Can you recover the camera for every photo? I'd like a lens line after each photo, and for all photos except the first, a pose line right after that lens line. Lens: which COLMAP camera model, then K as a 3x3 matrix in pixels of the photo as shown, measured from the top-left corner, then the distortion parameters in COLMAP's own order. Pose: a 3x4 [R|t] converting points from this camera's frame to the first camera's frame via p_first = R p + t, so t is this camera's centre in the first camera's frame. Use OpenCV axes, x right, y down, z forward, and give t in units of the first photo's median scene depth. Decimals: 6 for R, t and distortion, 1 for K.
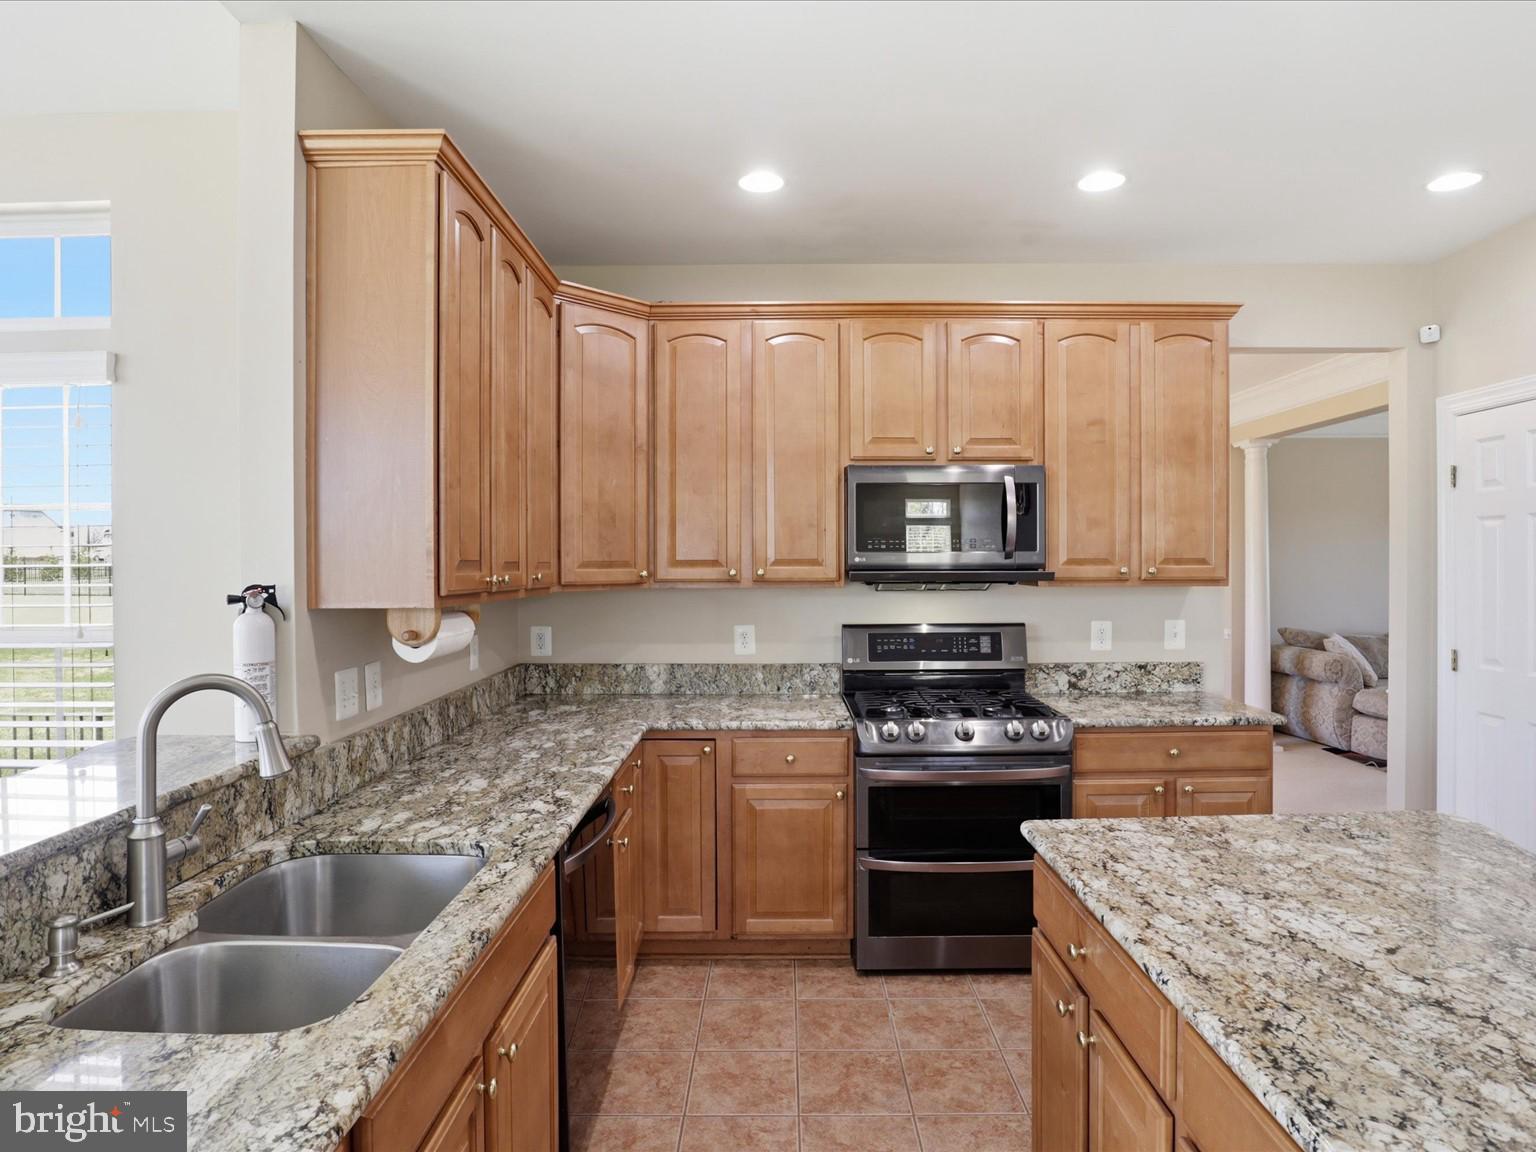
lens RADIAL K [[874.5, 0, 767.9], [0, 874.5, 563.5], [0, 0, 1]] dist [-0.040353, 0.012471]
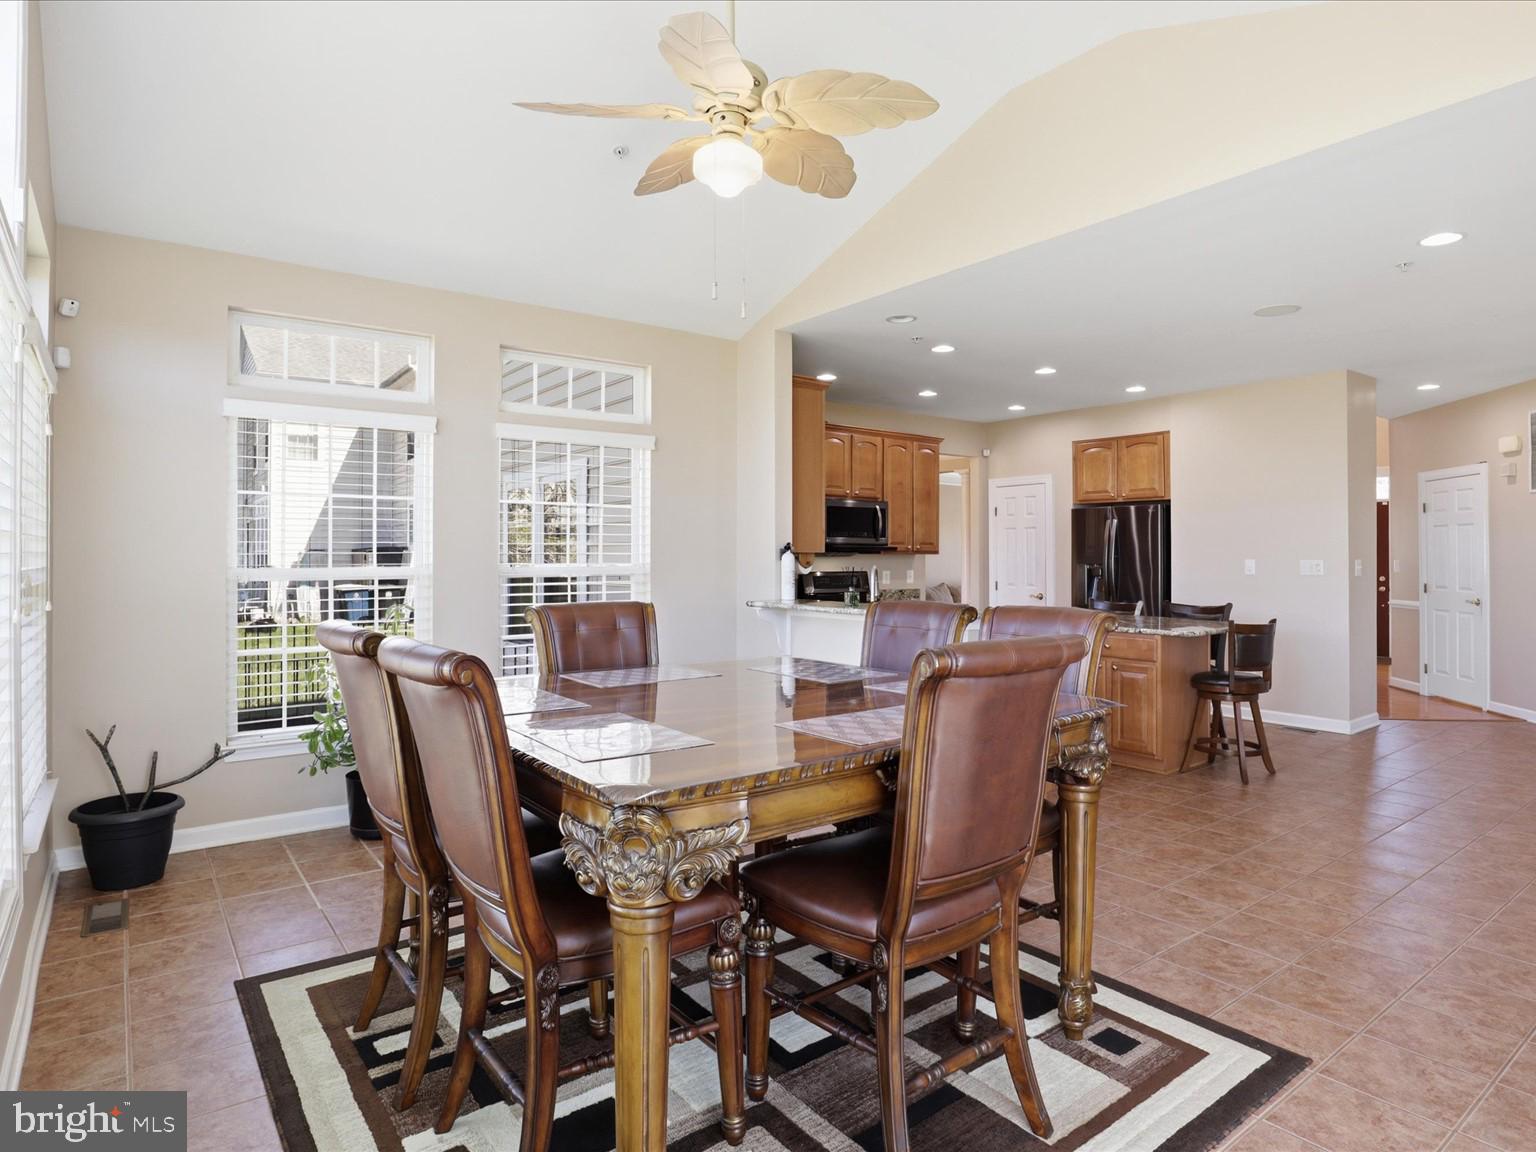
lens RADIAL K [[874.5, 0, 767.9], [0, 874.5, 563.5], [0, 0, 1]] dist [-0.040353, 0.012471]
pose [[0.796865, 0.006122, 0.604126, -1.317441], [-0.010256, 0.999942, 0.003394, 0.047504], [-0.604070, -0.008901, 0.796881, -0.652957]]
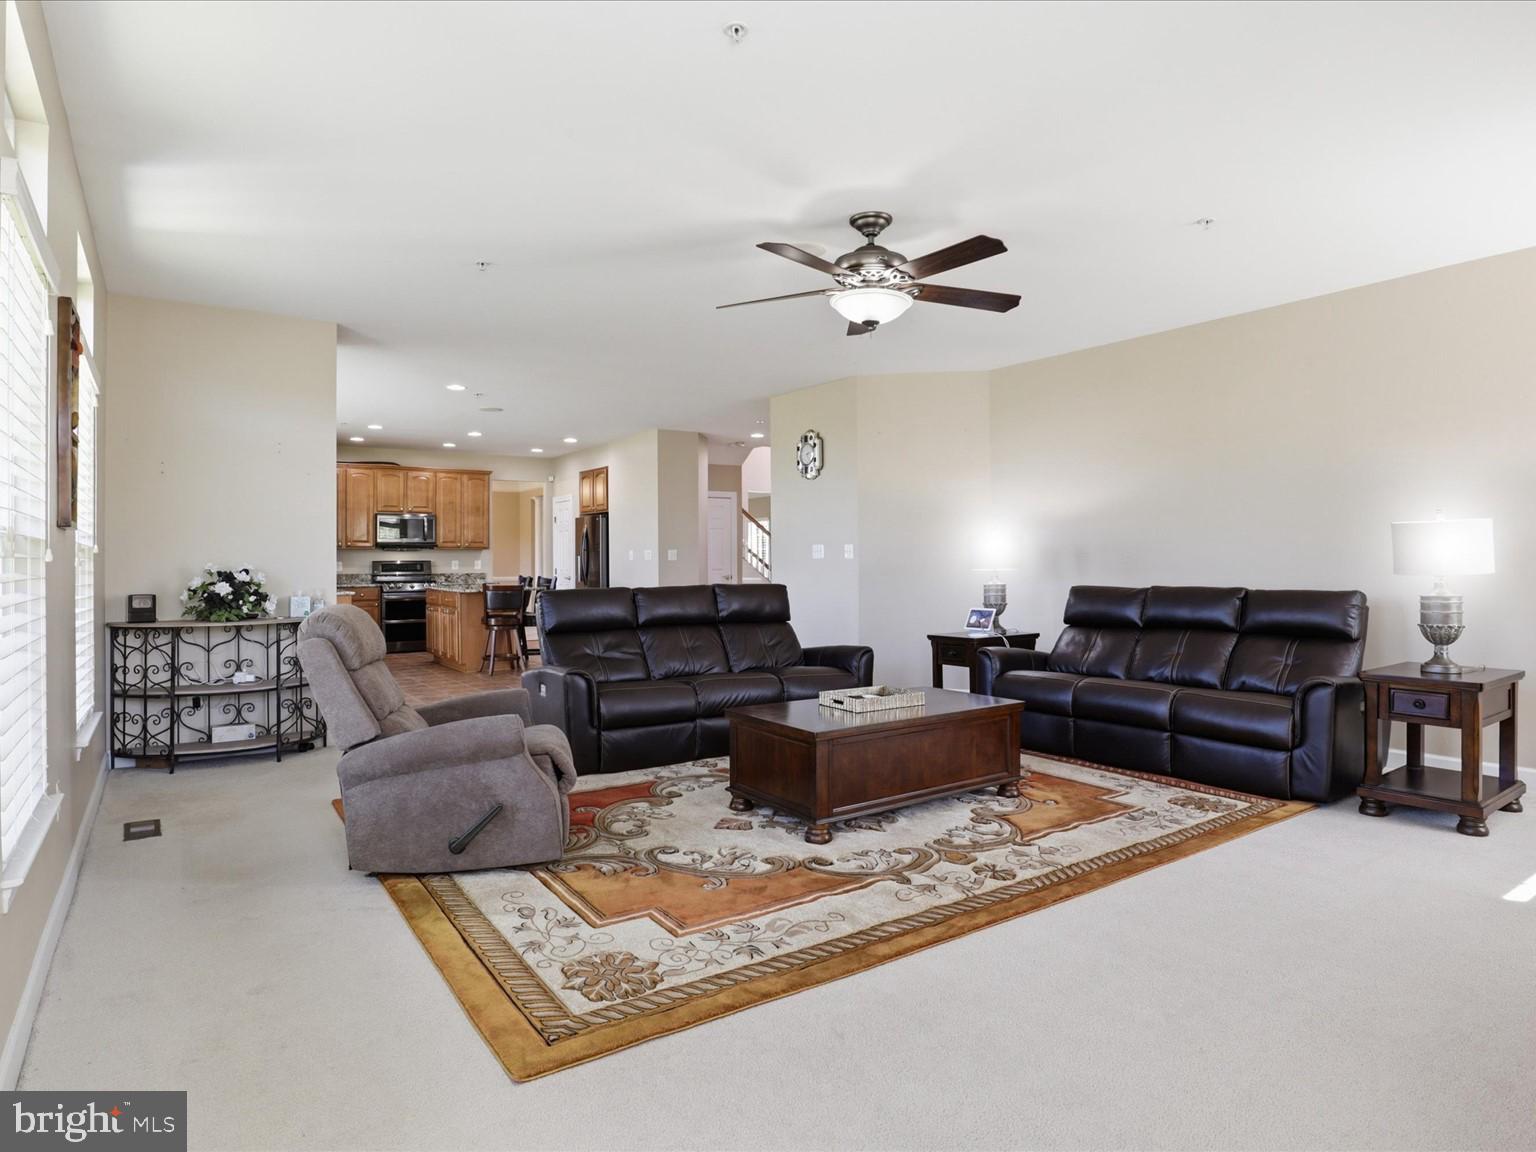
lens RADIAL K [[874.5, 0, 767.9], [0, 874.5, 563.5], [0, 0, 1]] dist [-0.040353, 0.012471]
pose [[0.818505, 0.000015, 0.574499, -0.598648], [0.002719, 0.999989, -0.003901, 0.101627], [-0.574493, 0.004755, 0.818496, -2.629538]]
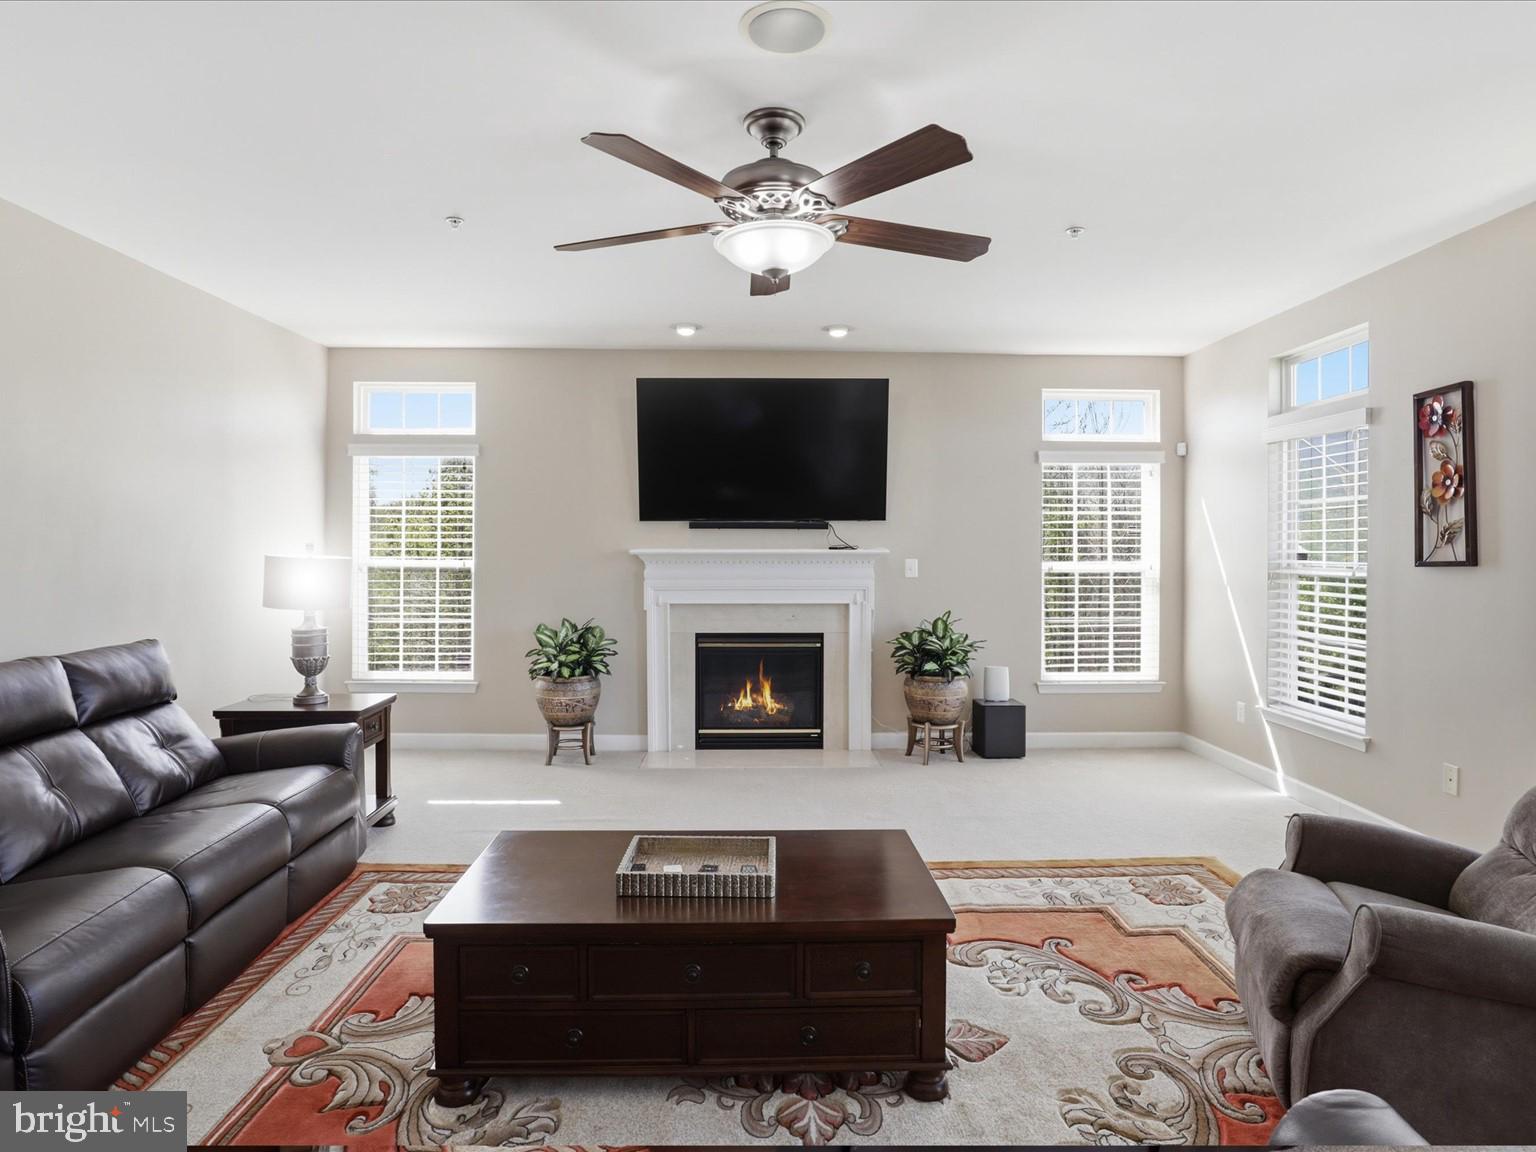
lens RADIAL K [[879.4, 0, 767.9], [0, 879.4, 546.3], [0, 0, 1]] dist [-0.043700, 0.016070]
pose [[-0.999536, -0.002332, -0.030368, 0.207069], [-0.002405, 0.999994, 0.002376, 0.026198], [0.030363, 0.002448, -0.999536, -0.965309]]
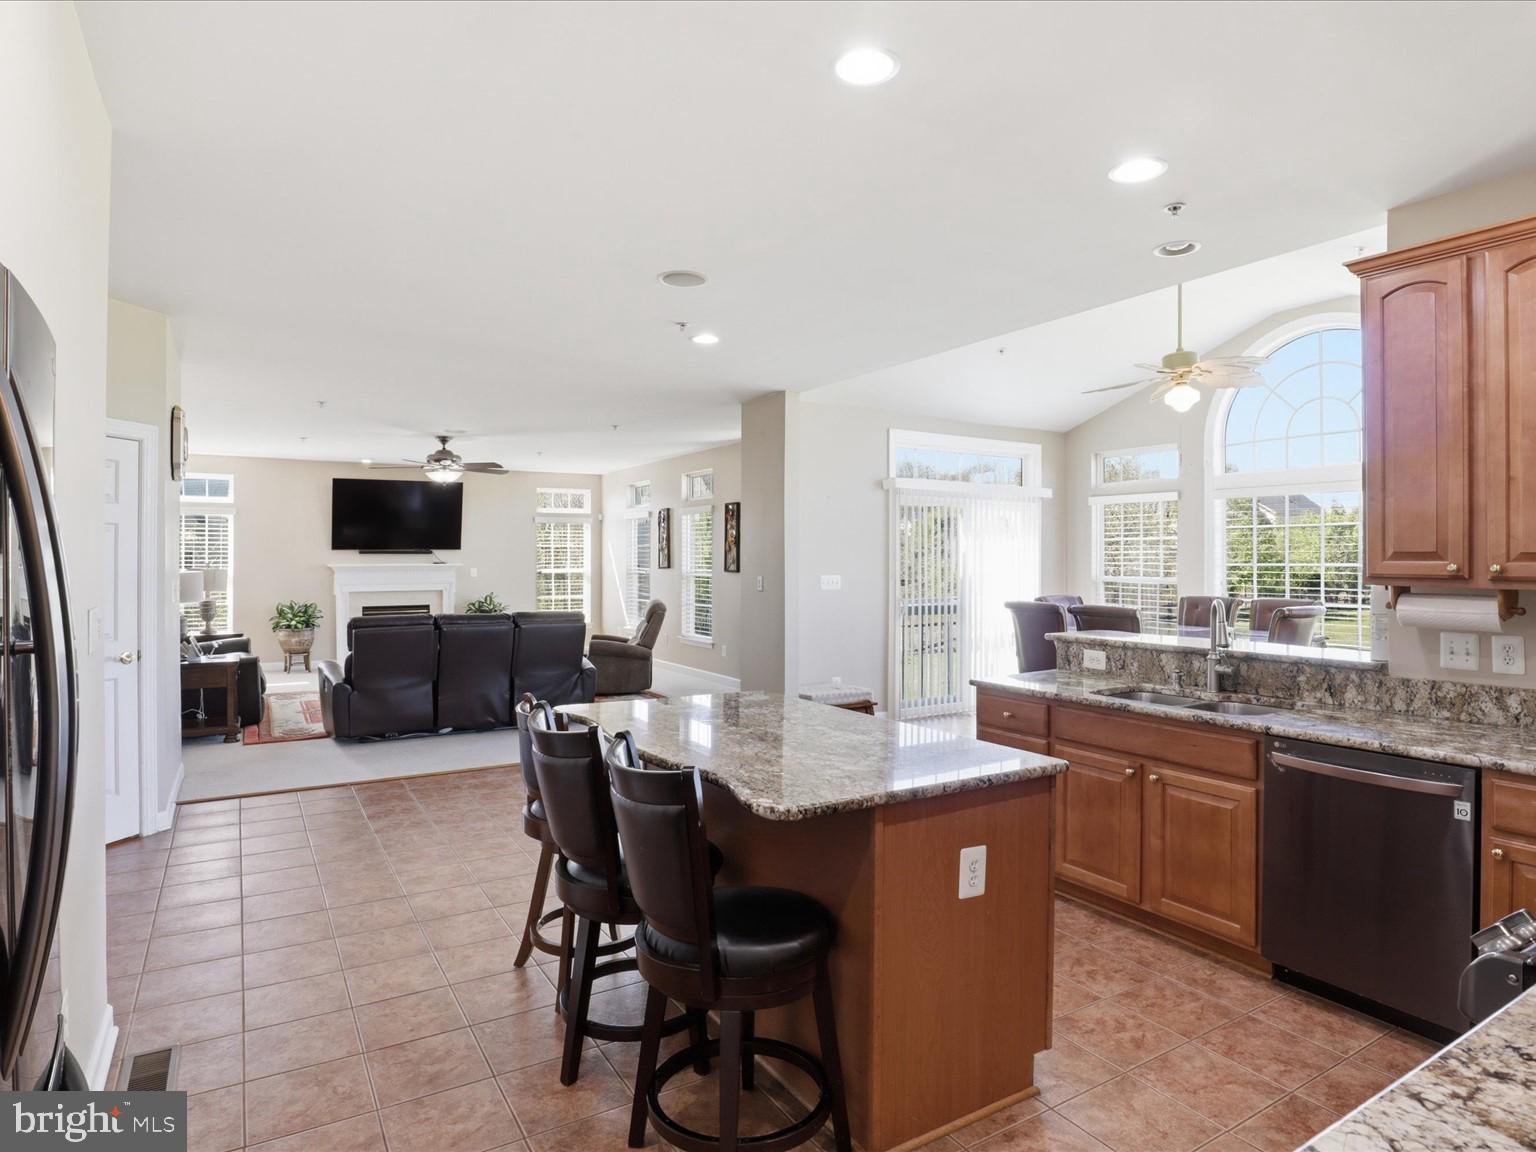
lens RADIAL K [[874.5, 0, 767.9], [0, 874.5, 563.5], [0, 0, 1]] dist [-0.040353, 0.012471]
pose [[-0.850668, 0.004143, -0.525687, 0.736795], [-0.000584, 0.999961, 0.008826, 0.003161], [0.525703, 0.007815, -0.850632, 1.033763]]
